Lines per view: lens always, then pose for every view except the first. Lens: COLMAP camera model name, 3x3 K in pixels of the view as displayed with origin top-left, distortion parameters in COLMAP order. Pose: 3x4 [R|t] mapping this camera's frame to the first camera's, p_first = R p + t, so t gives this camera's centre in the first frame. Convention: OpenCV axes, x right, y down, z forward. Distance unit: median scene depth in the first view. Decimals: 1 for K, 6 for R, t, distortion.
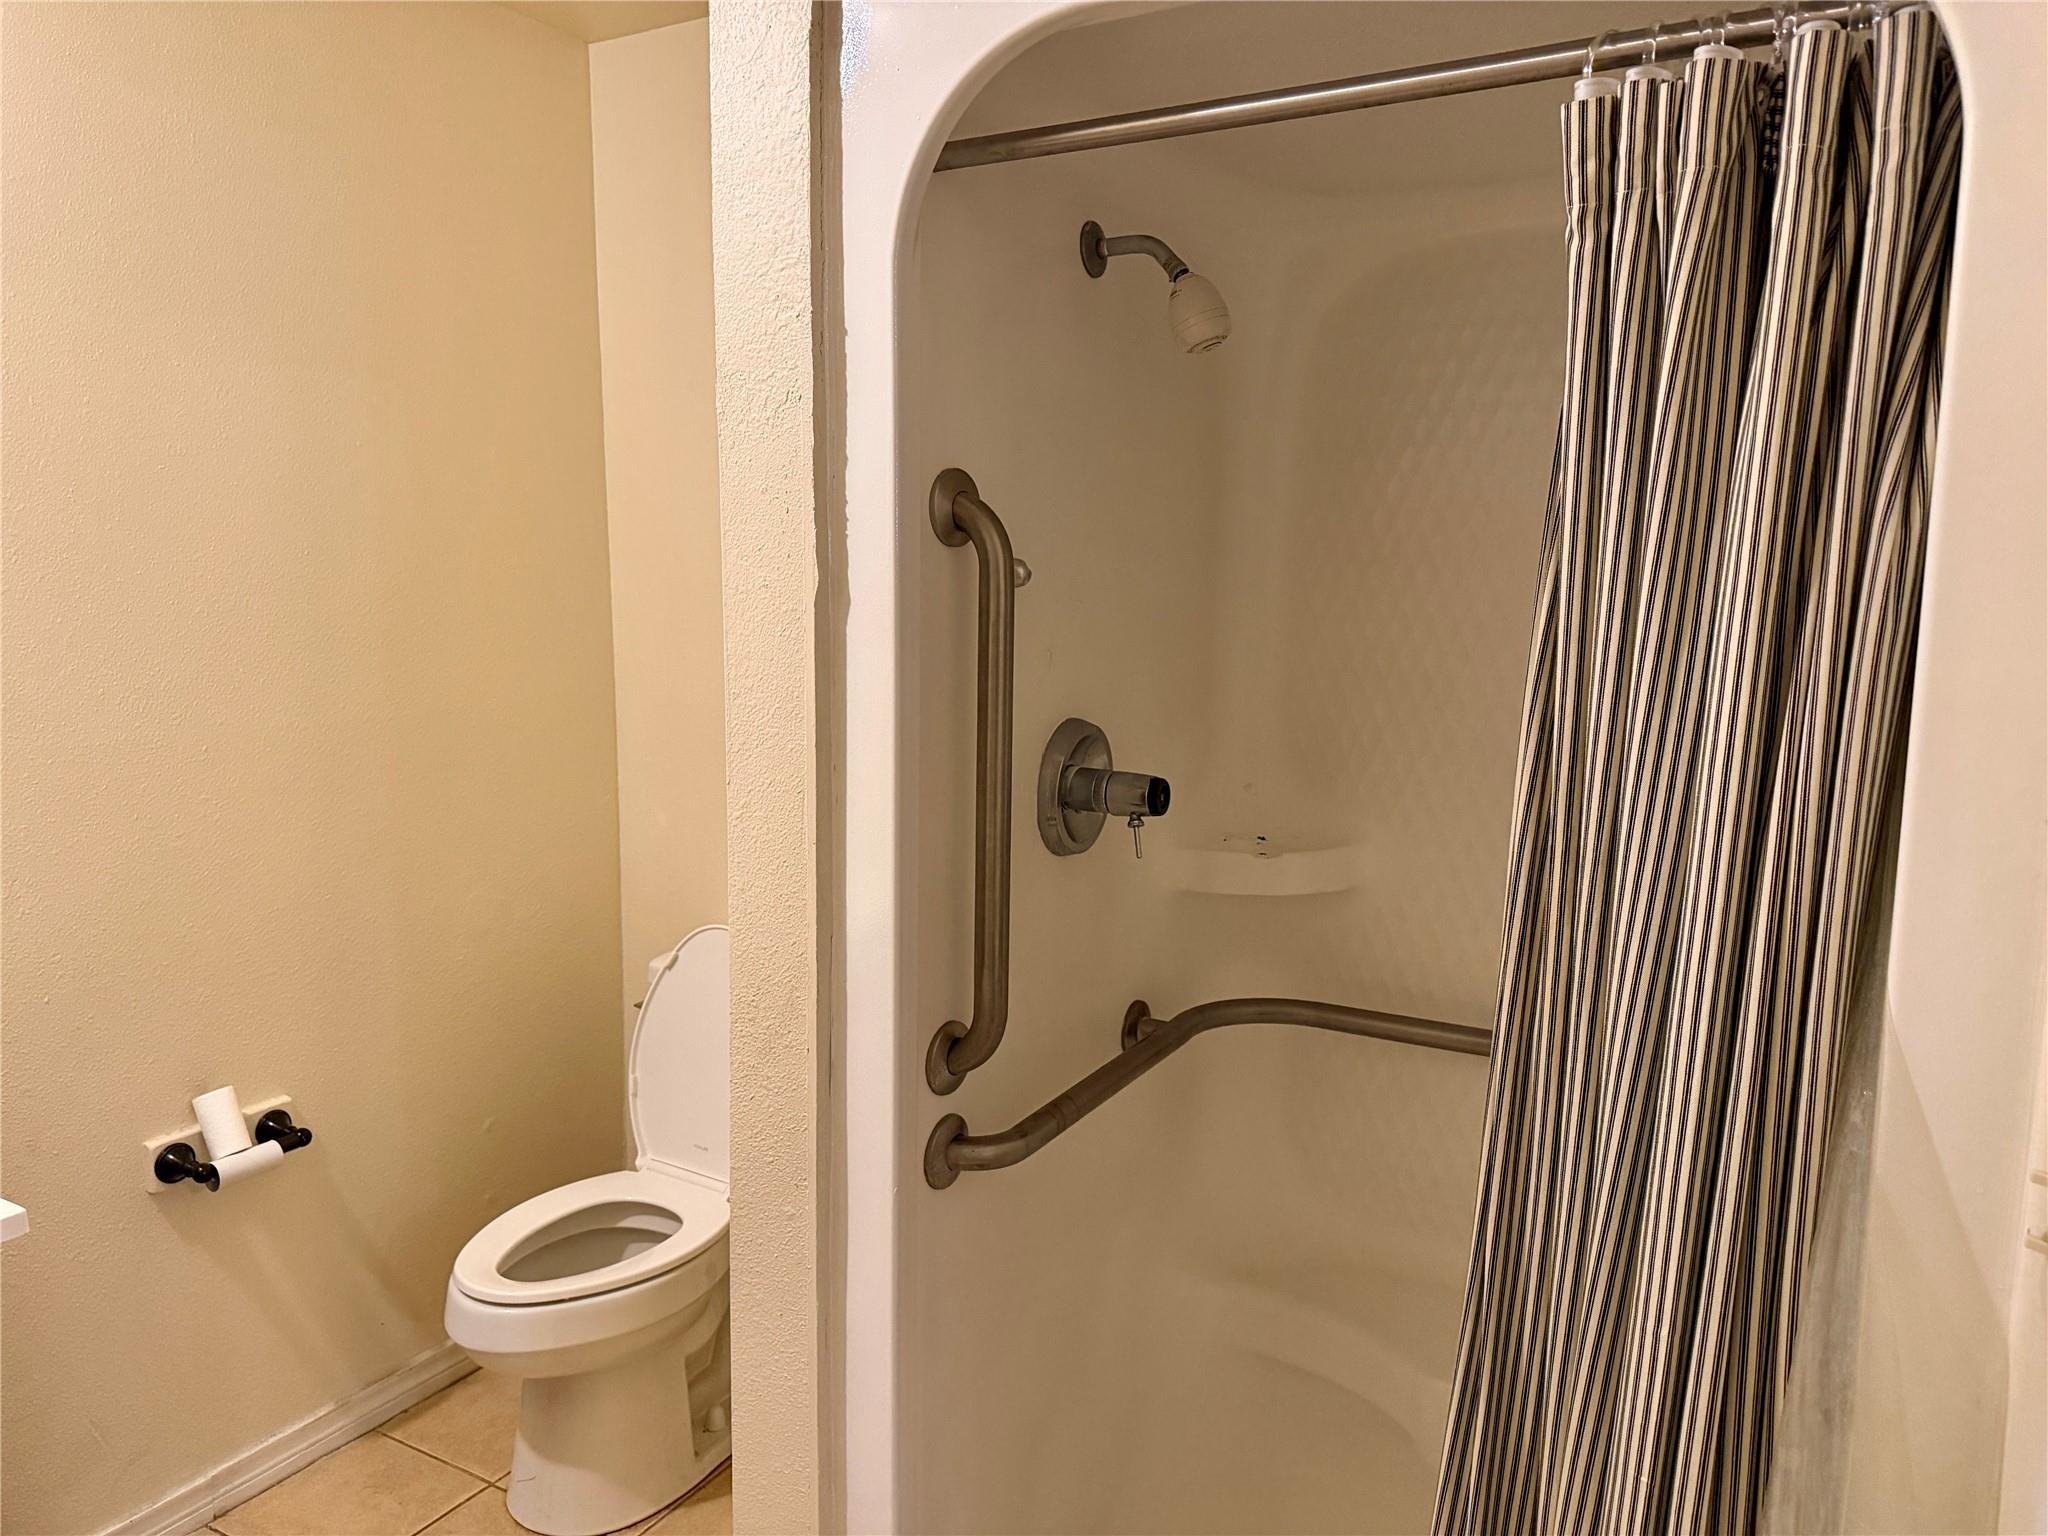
lens RADIAL K [[1436.5, 0, 1026.0], [0, 1436.5, 775.1], [0, 0, 1]] dist [0.070582, -0.093164]
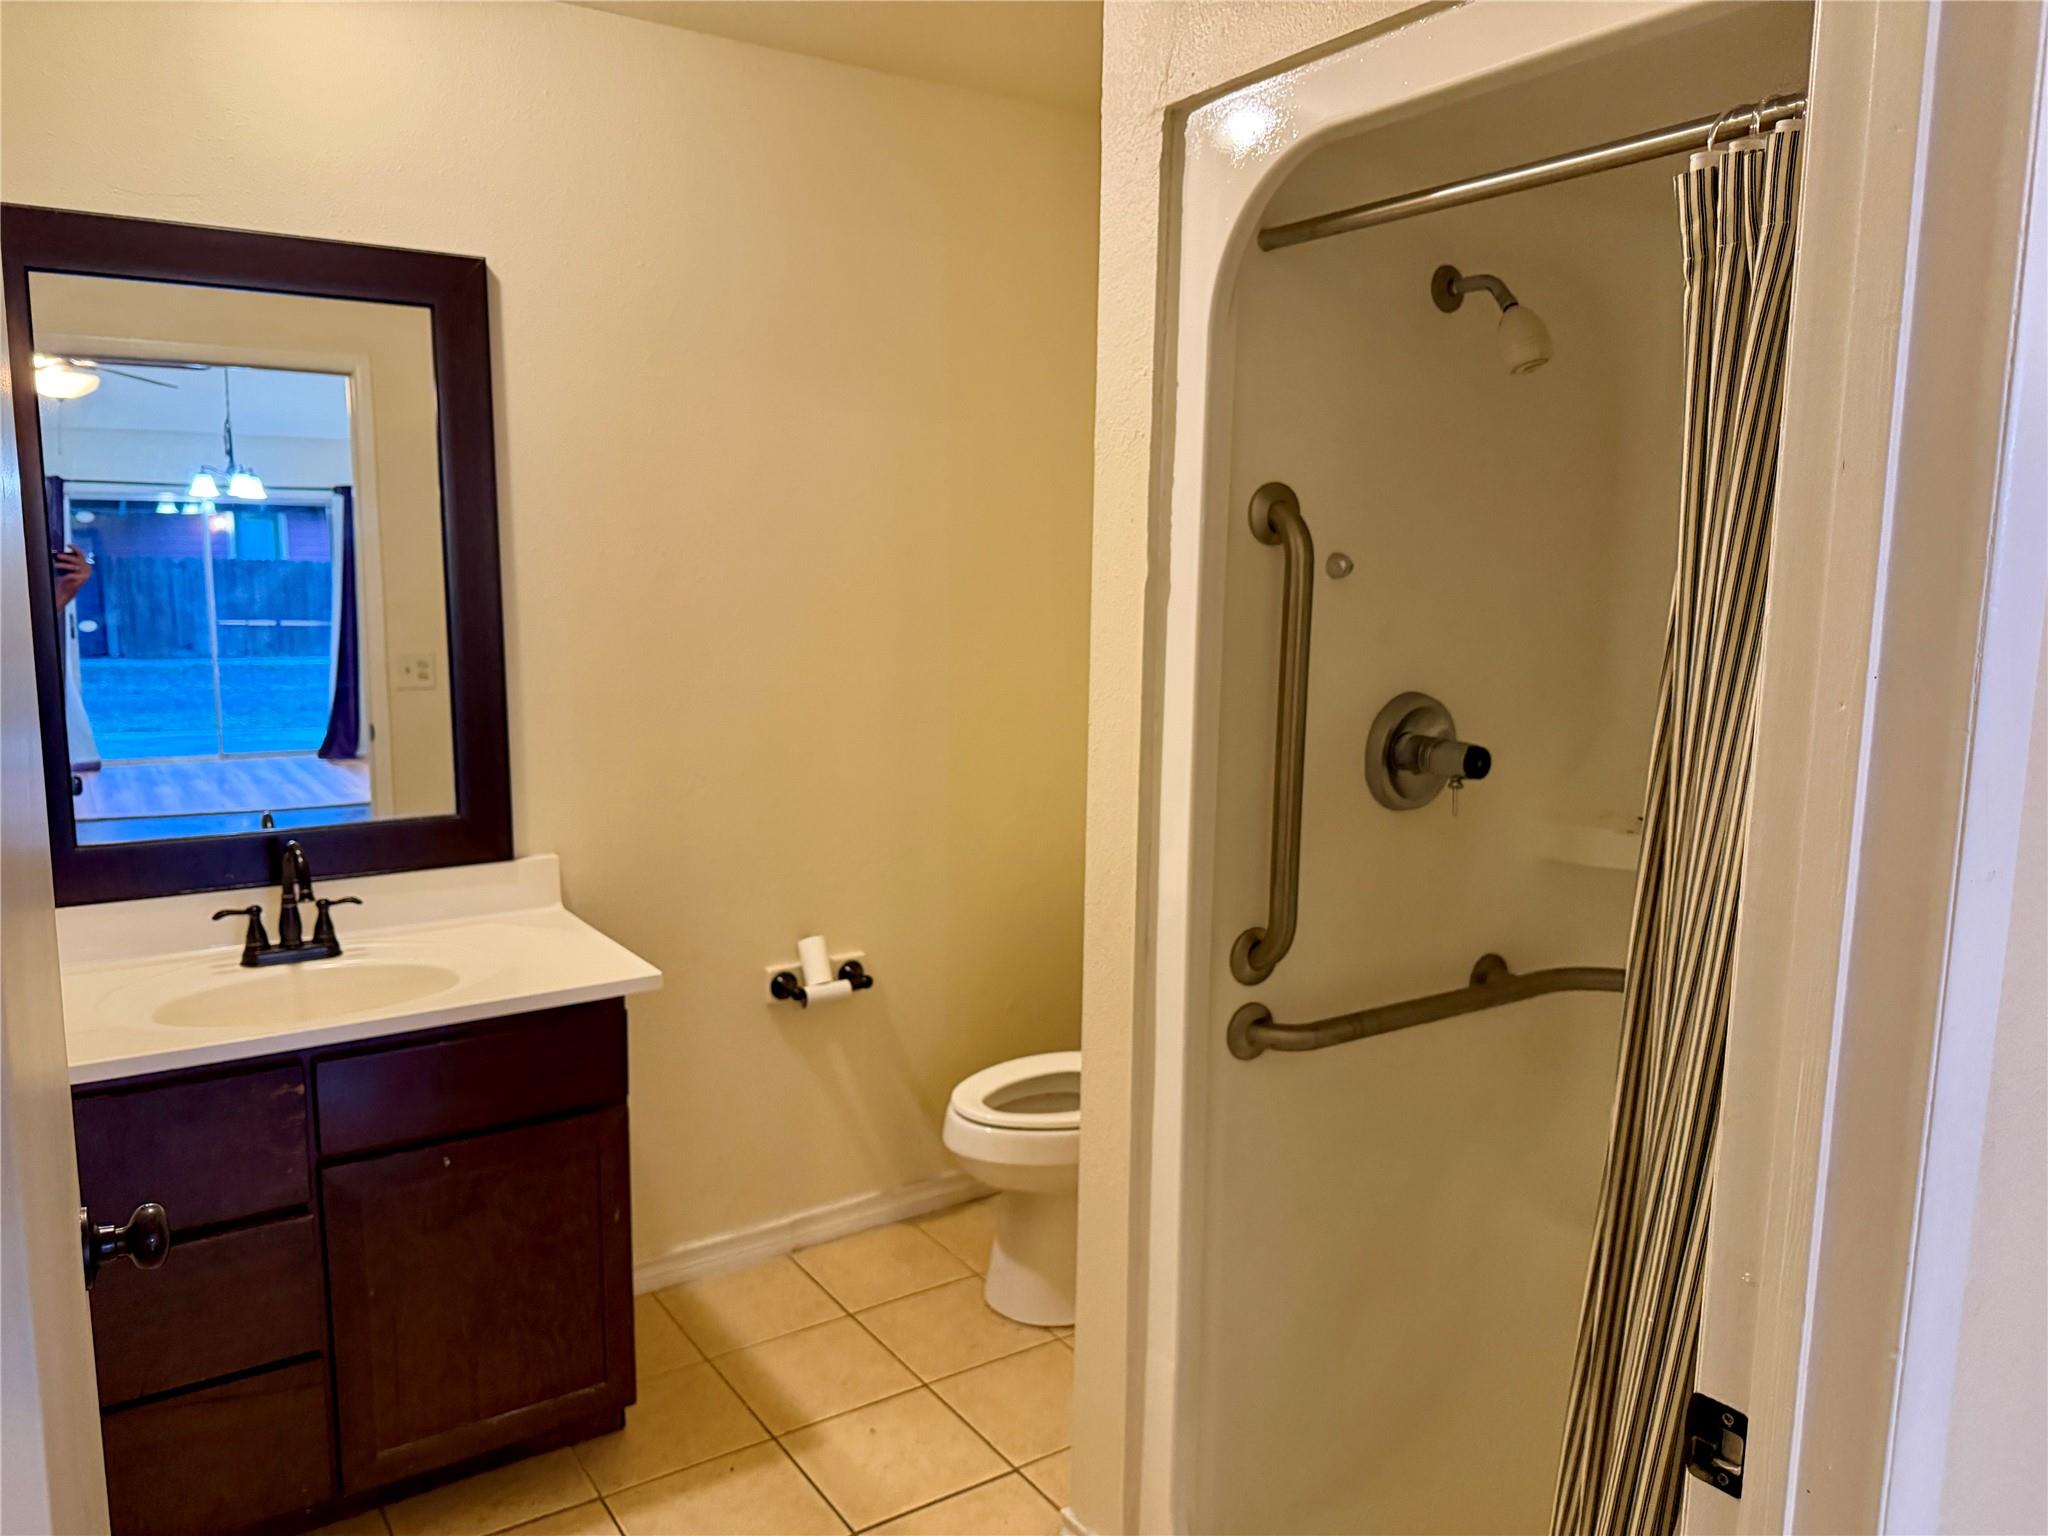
lens RADIAL K [[1436.5, 0, 1011.0], [0, 1436.5, 775.2], [0, 0, 1]] dist [0.070582, -0.093164]
pose [[0.892560, 0.068634, -0.445675, 0.298542], [-0.066703, 0.997572, 0.020038, 0.028897], [0.445968, 0.011842, 0.894971, -0.206375]]
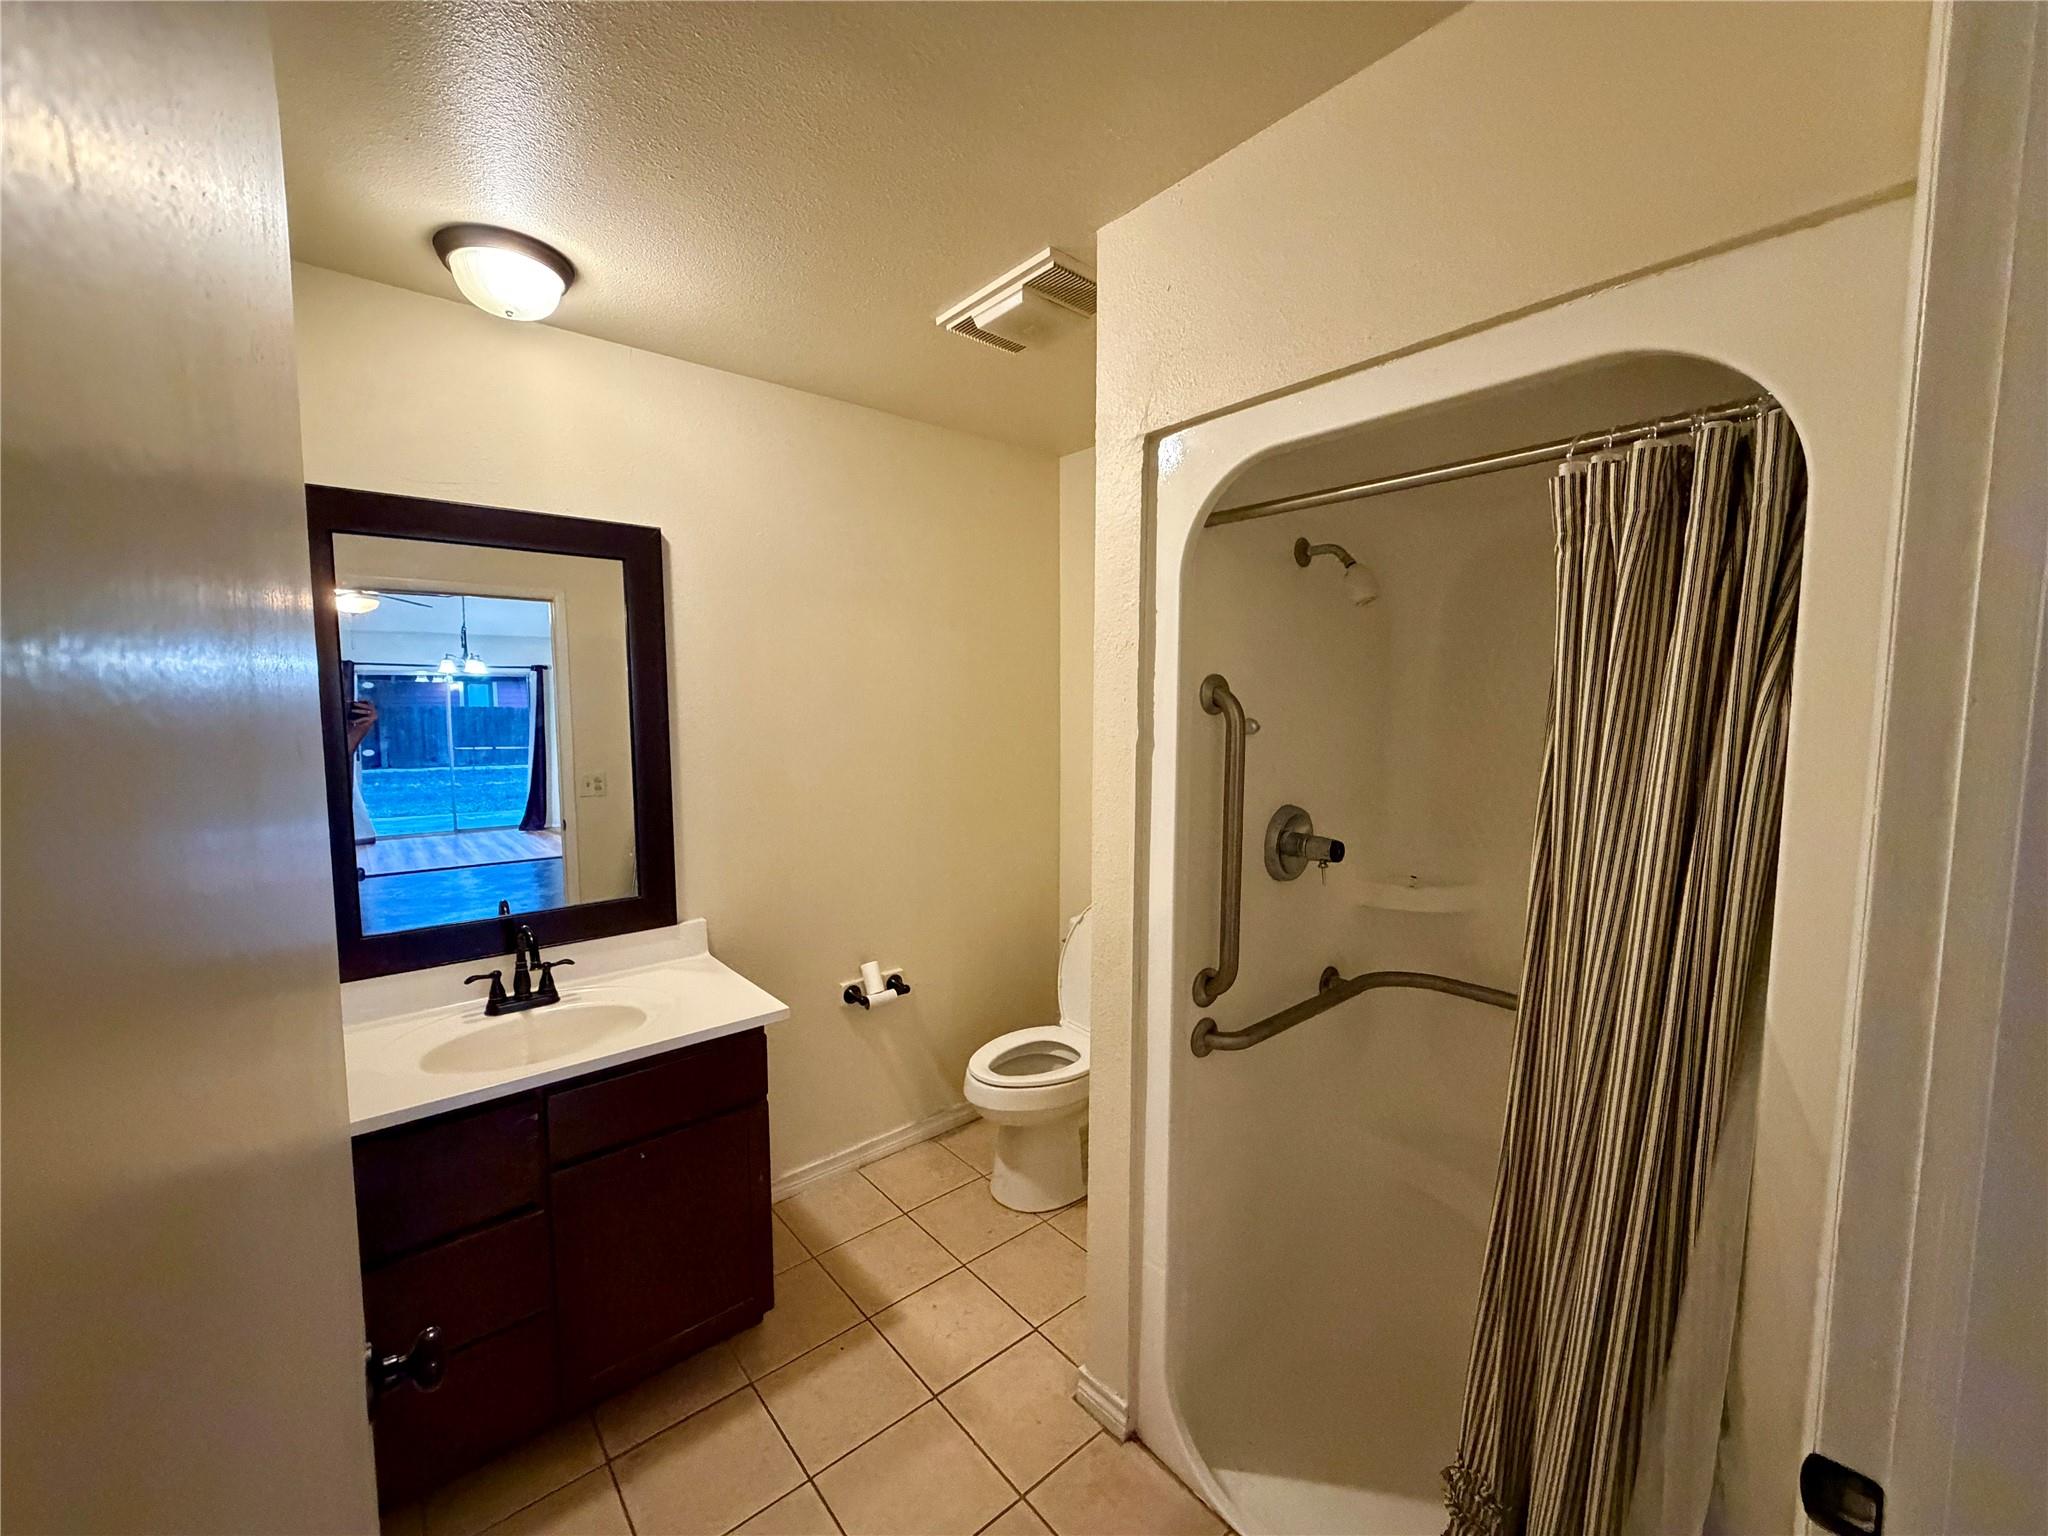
lens RADIAL K [[813.8, 0, 1016.9], [0, 813.8, 770.2], [0, 0, 1]] dist [-0.001222, 0.001141]
pose [[0.936956, 0.021433, -0.348789, 0.076511], [-0.040399, 0.998068, -0.047195, -0.023431], [0.347104, 0.058310, 0.936012, -0.084403]]
